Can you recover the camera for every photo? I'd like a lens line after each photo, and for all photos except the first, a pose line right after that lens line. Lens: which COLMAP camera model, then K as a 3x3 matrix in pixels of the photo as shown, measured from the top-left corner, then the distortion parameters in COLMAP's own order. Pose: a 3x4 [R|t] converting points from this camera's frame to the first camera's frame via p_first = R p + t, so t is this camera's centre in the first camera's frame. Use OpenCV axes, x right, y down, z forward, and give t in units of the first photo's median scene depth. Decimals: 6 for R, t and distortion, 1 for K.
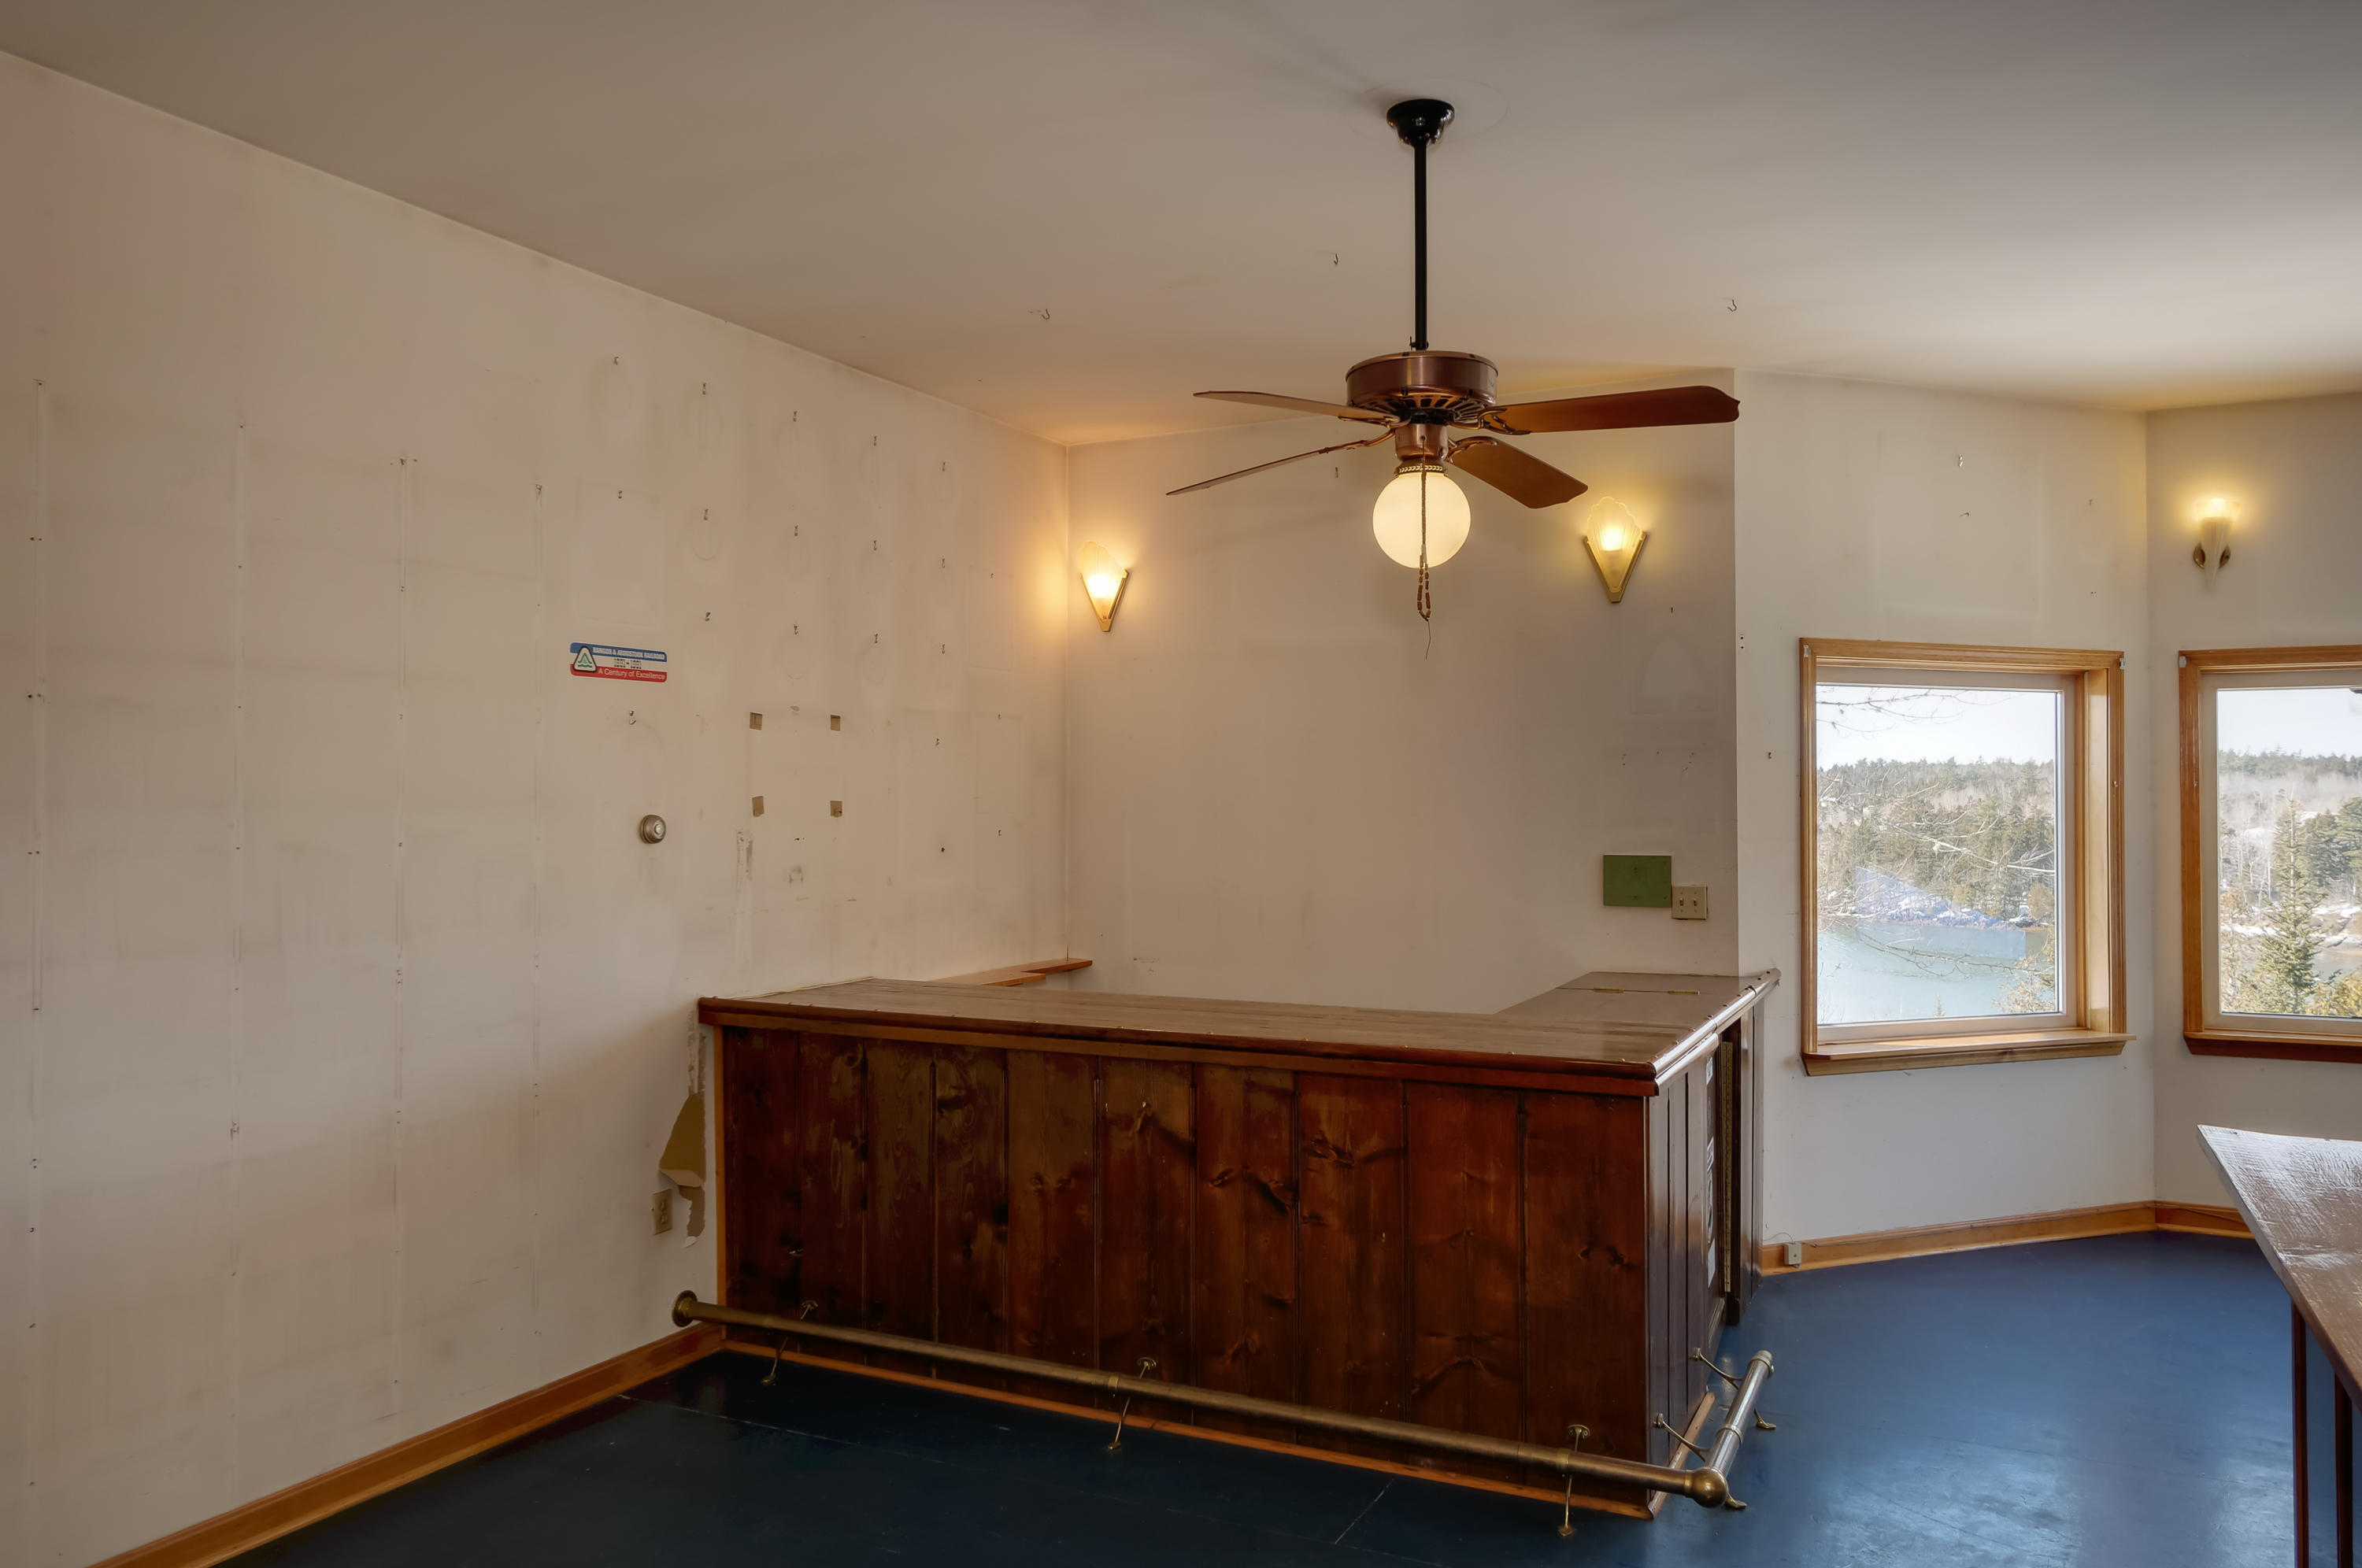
lens RADIAL K [[1655.0, 0, 1181.0], [0, 1655.0, 784.0], [0, 0, 1]] dist [0.005089, 0.000707]
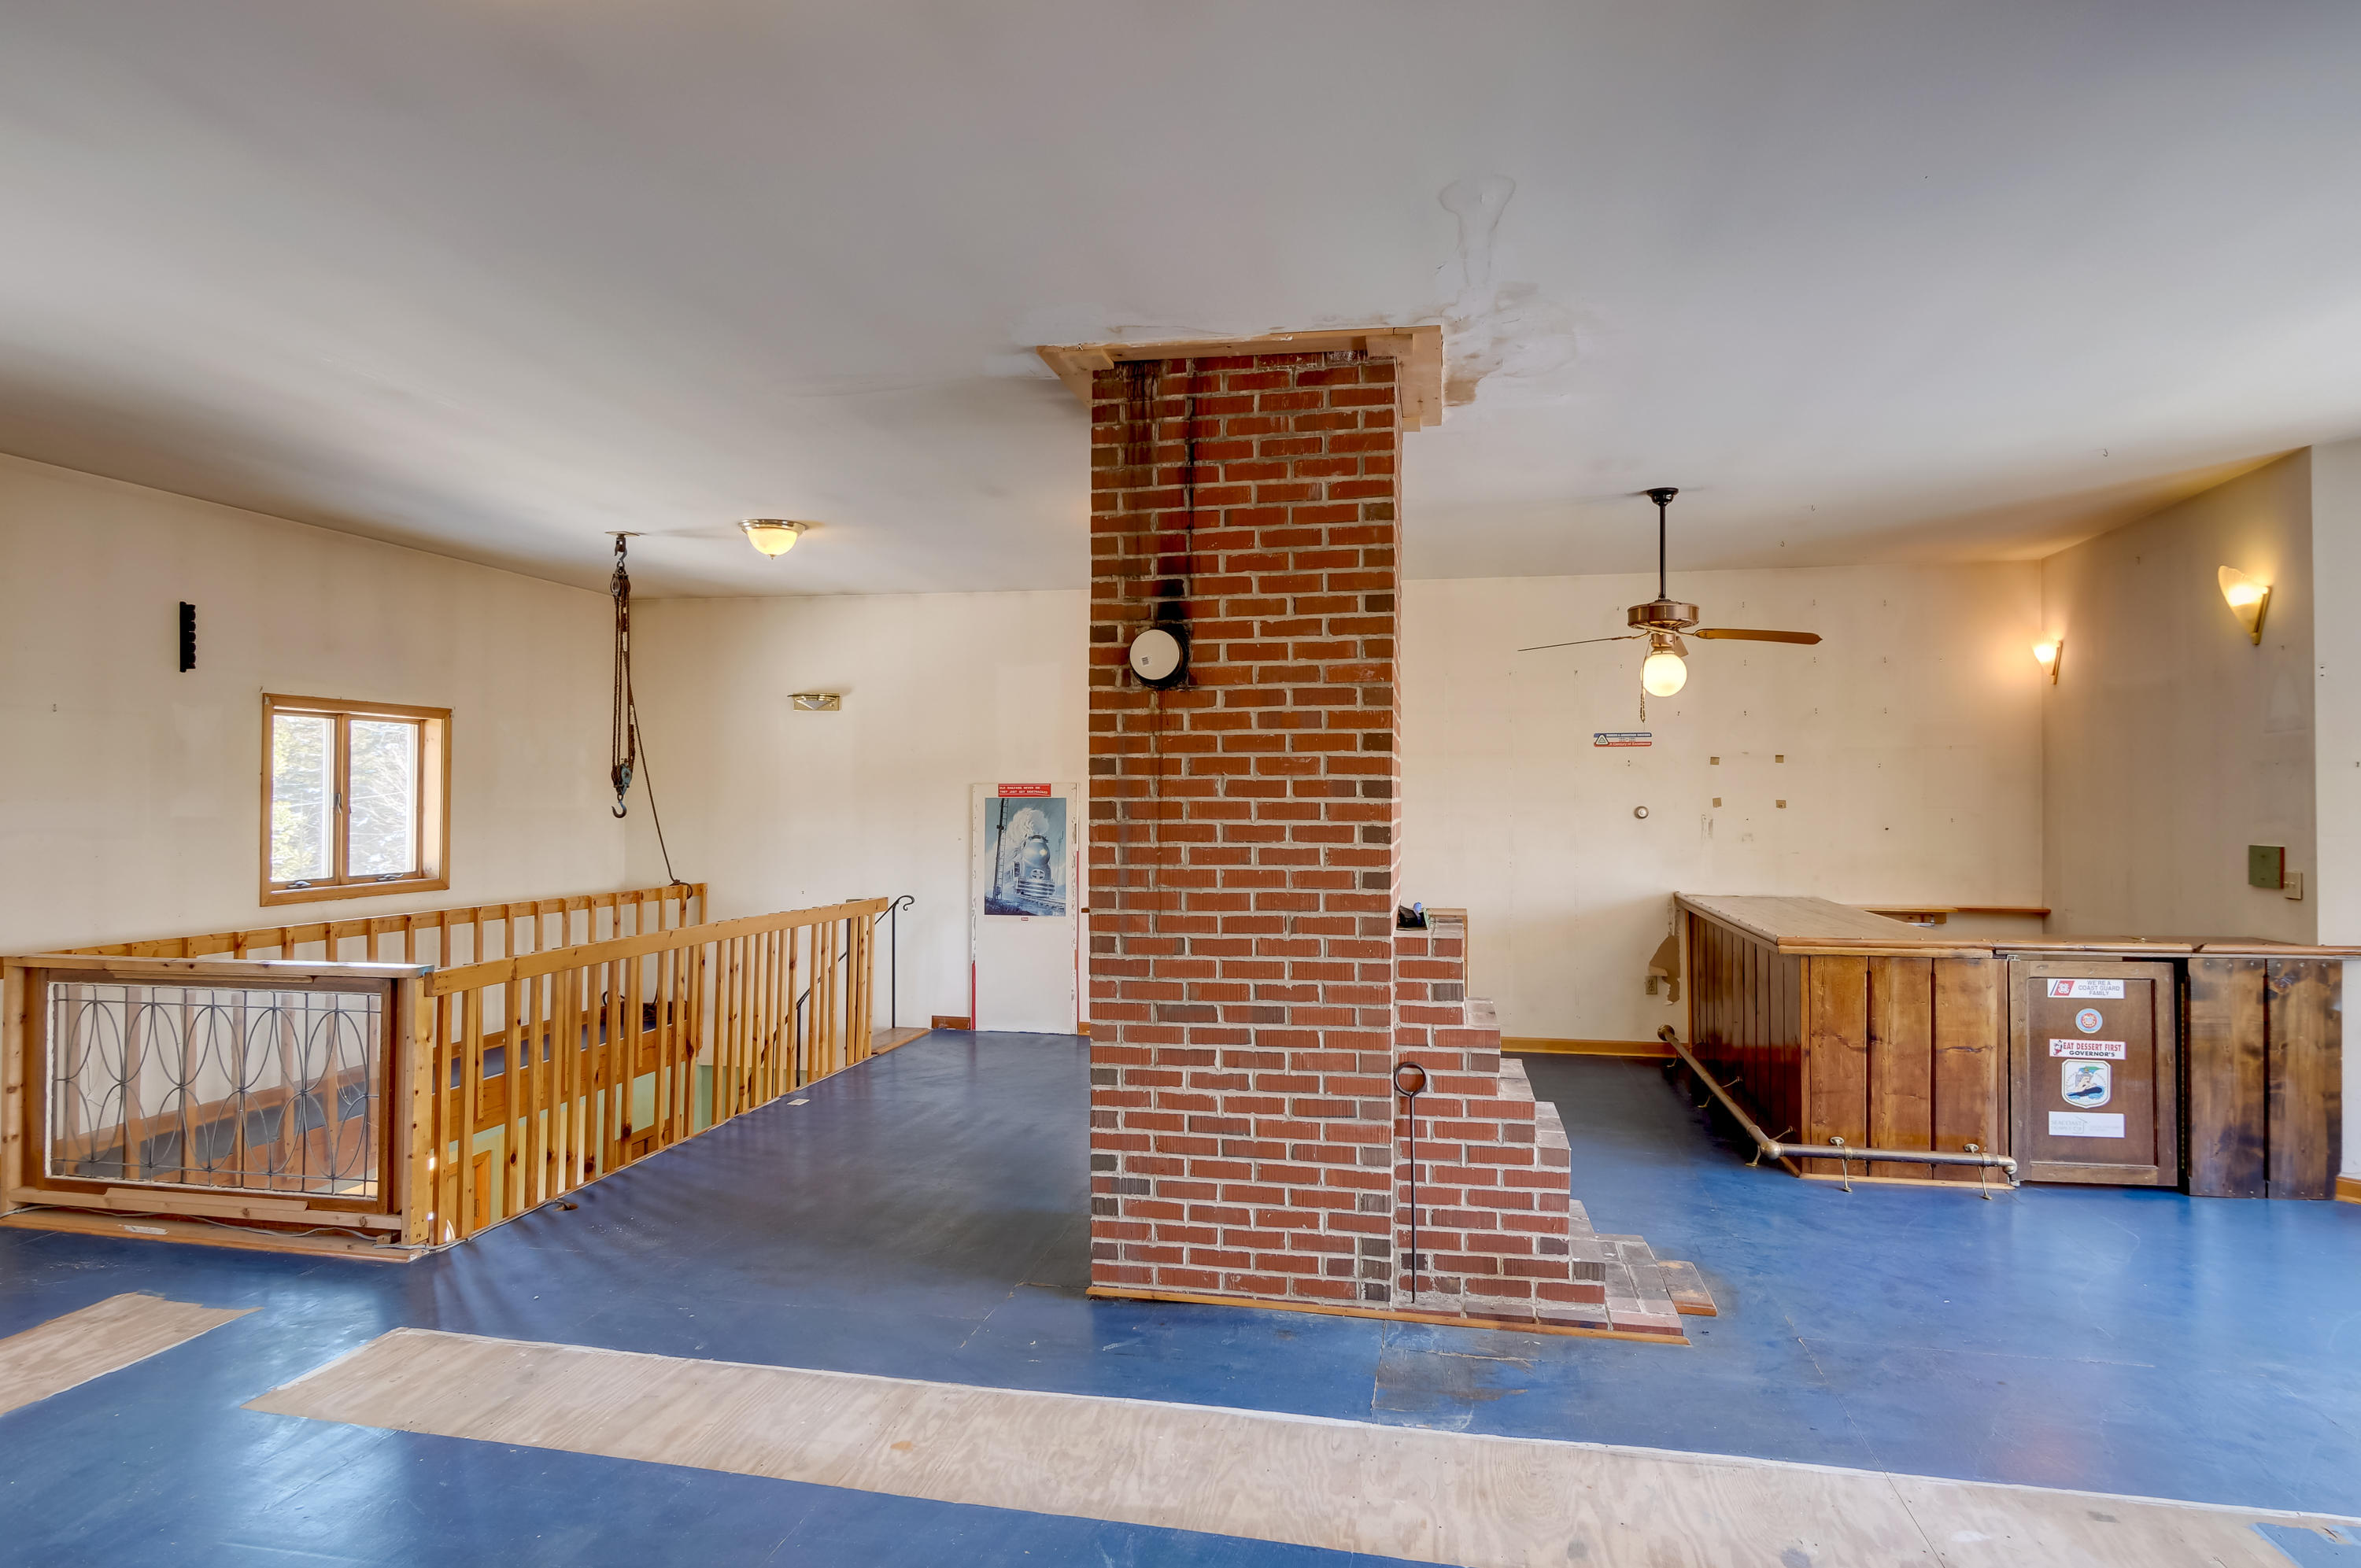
lens RADIAL K [[1204.6, 0, 1193.8], [0, 1204.6, 772.4], [0, 0, 1]] dist [0.000060, -0.000164]
pose [[0.263905, -0.017414, -0.964392, 1.061287], [0.008503, 0.999840, -0.015727, -0.006052], [0.964511, -0.004050, 0.264010, -0.015775]]
